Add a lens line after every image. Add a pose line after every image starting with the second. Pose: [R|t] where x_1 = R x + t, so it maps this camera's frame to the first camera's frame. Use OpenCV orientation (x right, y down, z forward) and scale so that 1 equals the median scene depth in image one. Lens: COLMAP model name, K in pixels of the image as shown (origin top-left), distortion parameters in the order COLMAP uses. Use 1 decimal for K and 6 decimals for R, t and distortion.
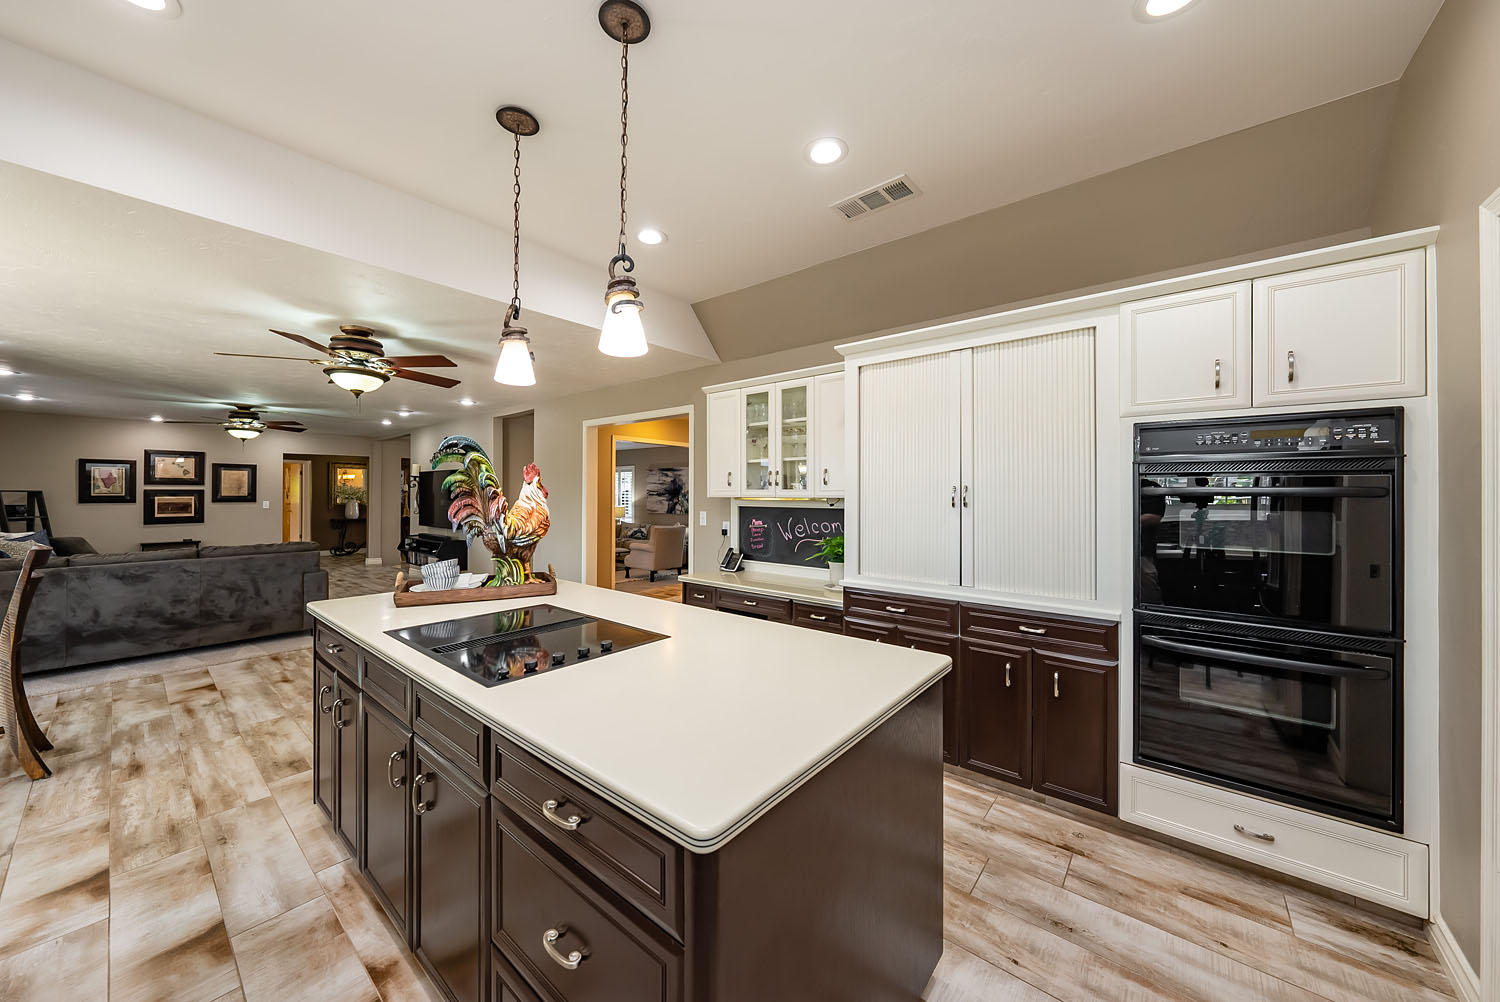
lens RADIAL K [[530.2, 0, 749.2], [0, 530.2, 488.6], [0, 0, 1]] dist [0.003322, 0.000164]
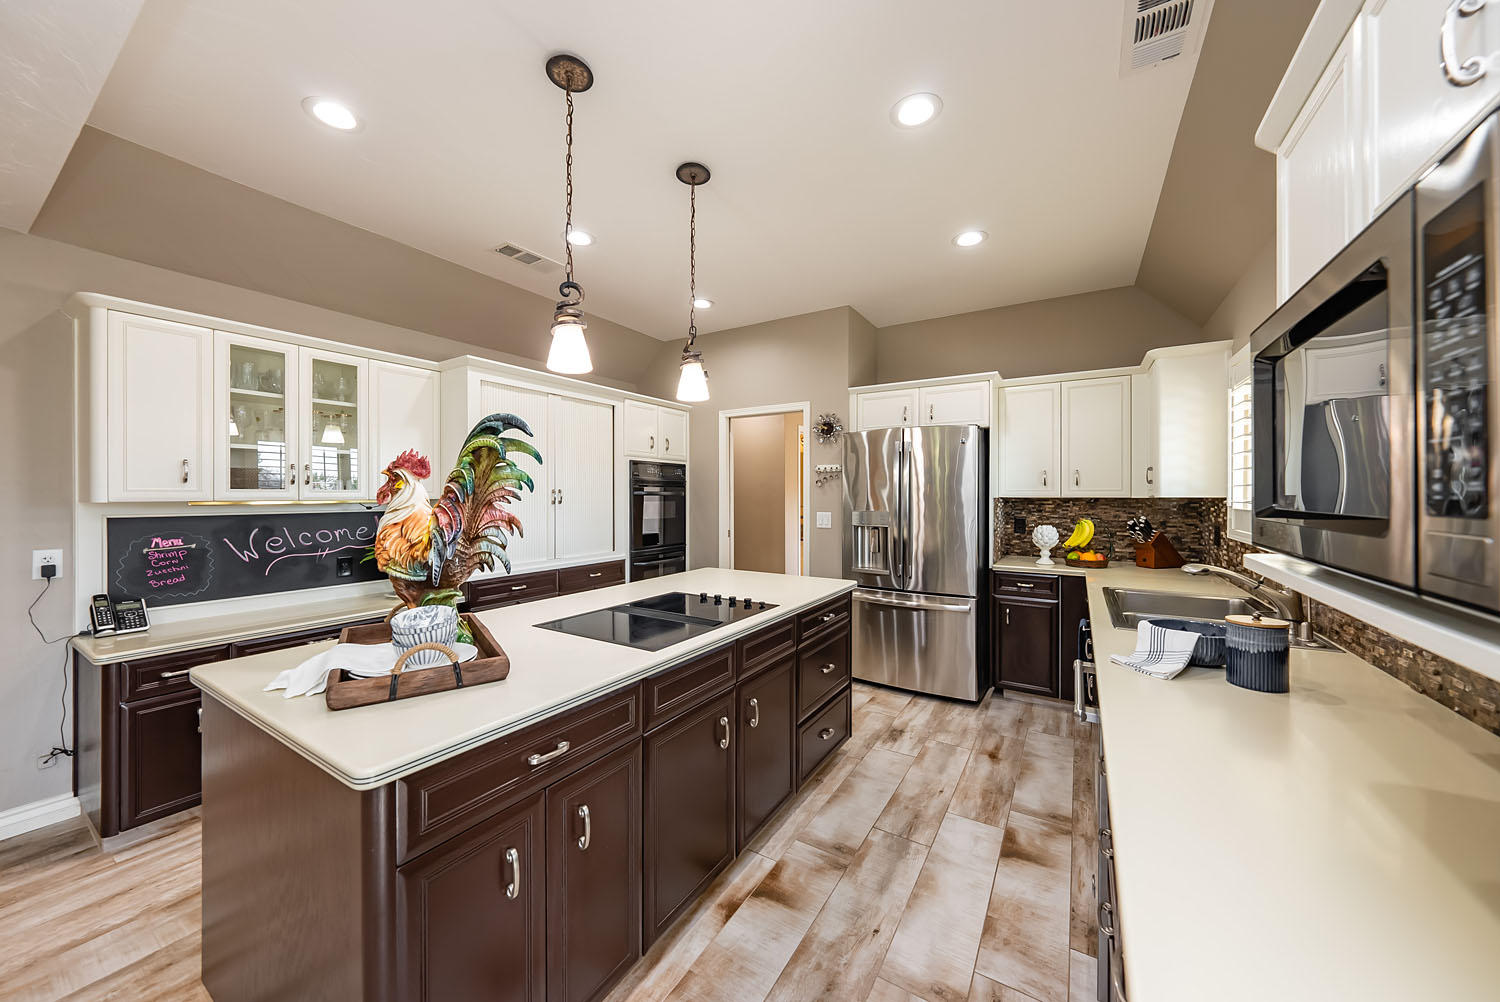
lens RADIAL K [[530.2, 0, 748.0], [0, 530.2, 493.6], [0, 0, 1]] dist [0.003322, 0.000164]
pose [[-0.136663, 0.007971, 0.990586, -0.644490], [-0.002202, 0.999963, -0.008350, 0.010423], [-0.990615, -0.003322, -0.136640, 0.394091]]
